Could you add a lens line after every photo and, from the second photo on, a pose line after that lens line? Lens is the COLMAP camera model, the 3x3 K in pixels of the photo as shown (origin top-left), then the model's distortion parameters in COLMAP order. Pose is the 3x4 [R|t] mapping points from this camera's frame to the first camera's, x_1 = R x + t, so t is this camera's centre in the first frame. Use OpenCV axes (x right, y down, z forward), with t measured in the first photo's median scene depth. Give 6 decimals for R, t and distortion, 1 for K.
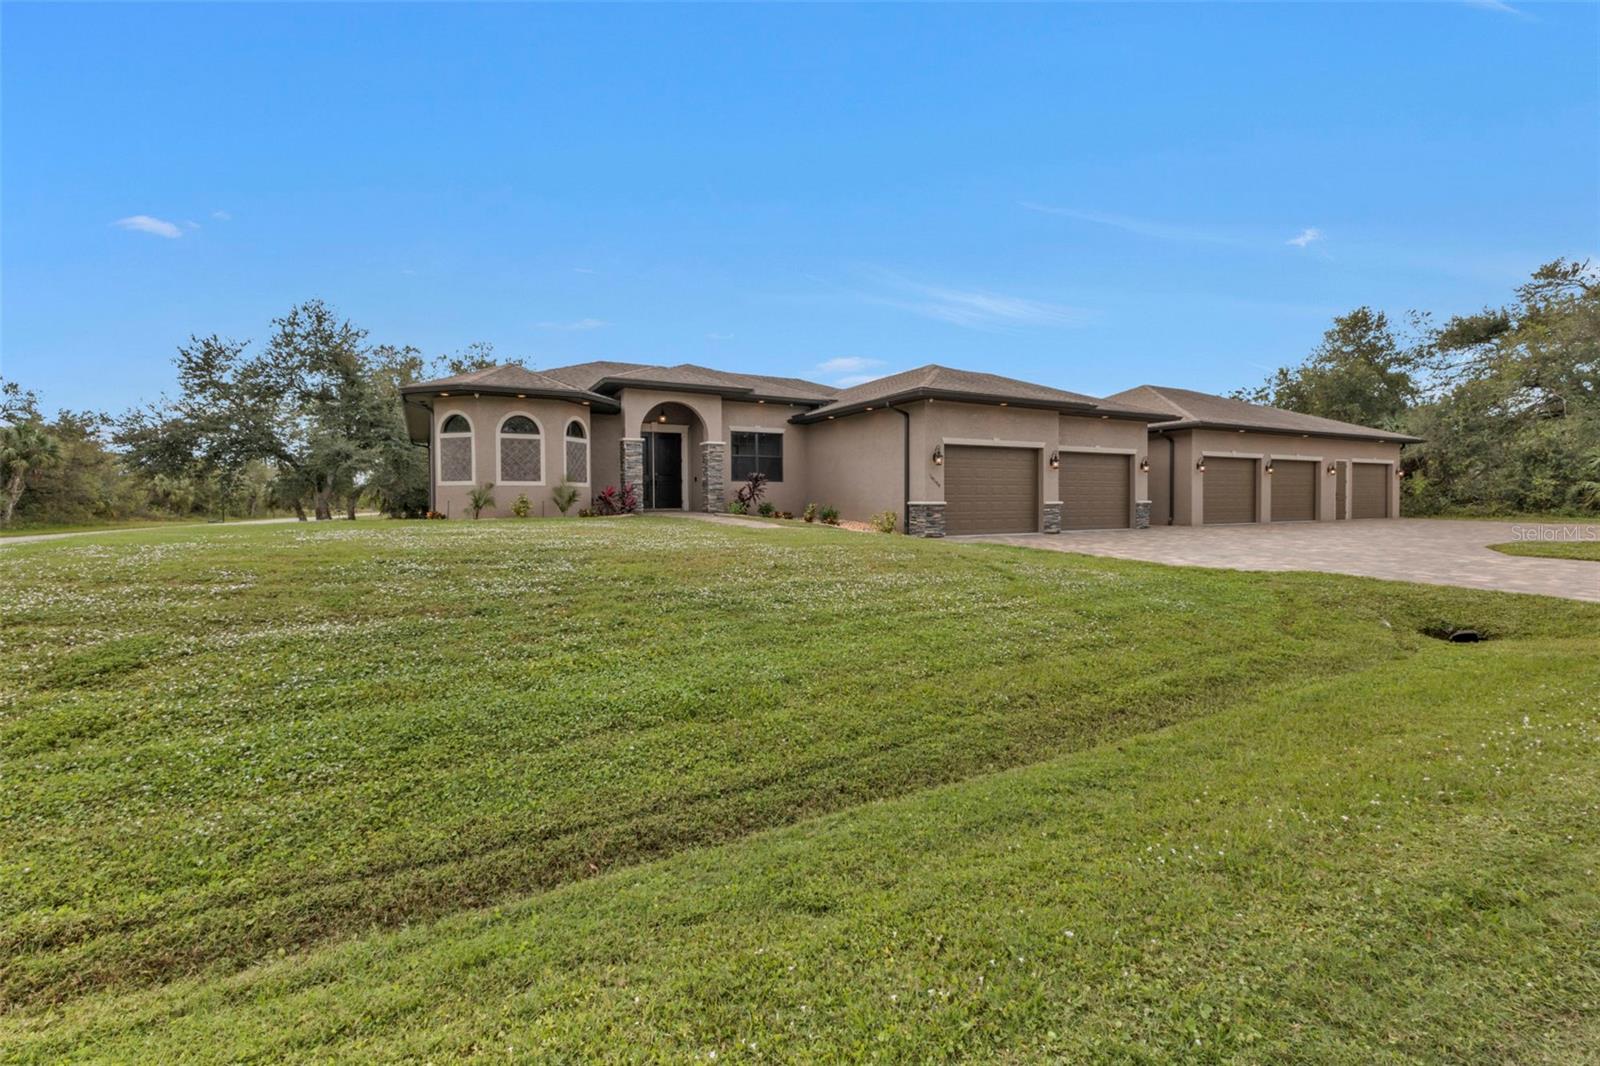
lens RADIAL K [[679.0, 0, 801.5], [0, 679.0, 530.6], [0, 0, 1]] dist [0.018033, 0.000106]
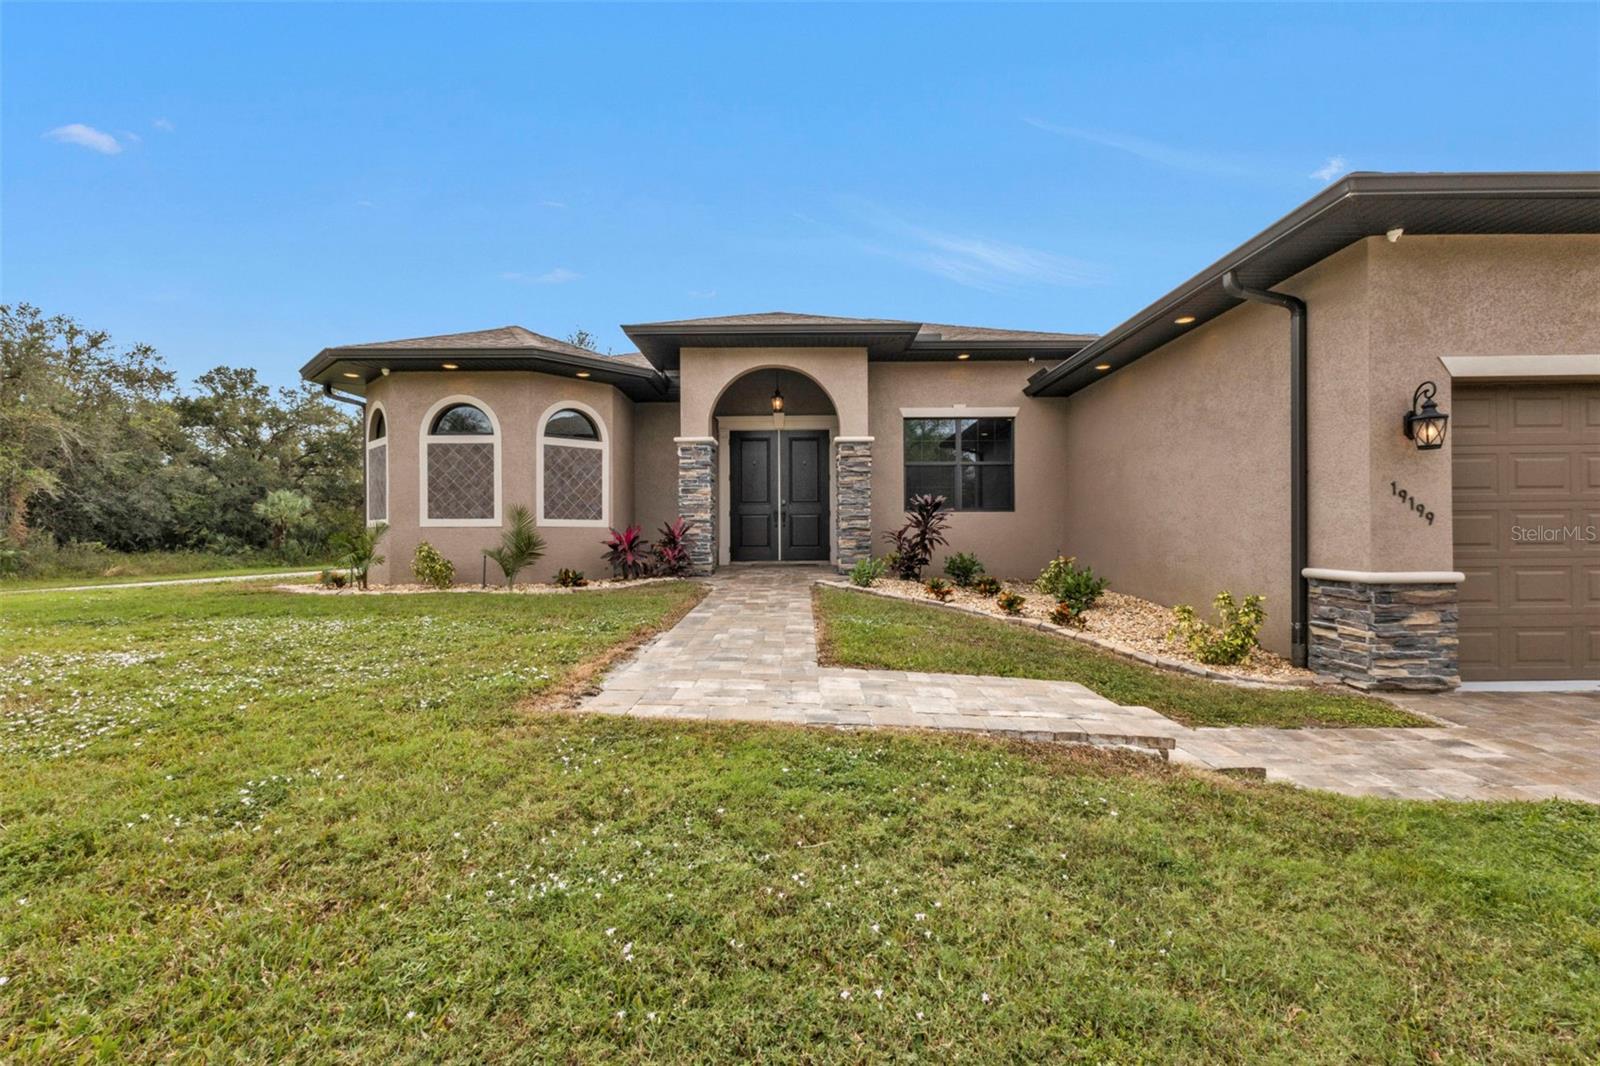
lens RADIAL K [[706.1, 0, 807.3], [0, 706.1, 537.6], [0, 0, 1]] dist [0.028198, -0.012962]
pose [[0.880343, 0.002290, -0.474332, 0.092236], [-0.019299, 0.999333, -0.030993, -0.035591], [0.473945, 0.036439, 0.879800, 0.494755]]
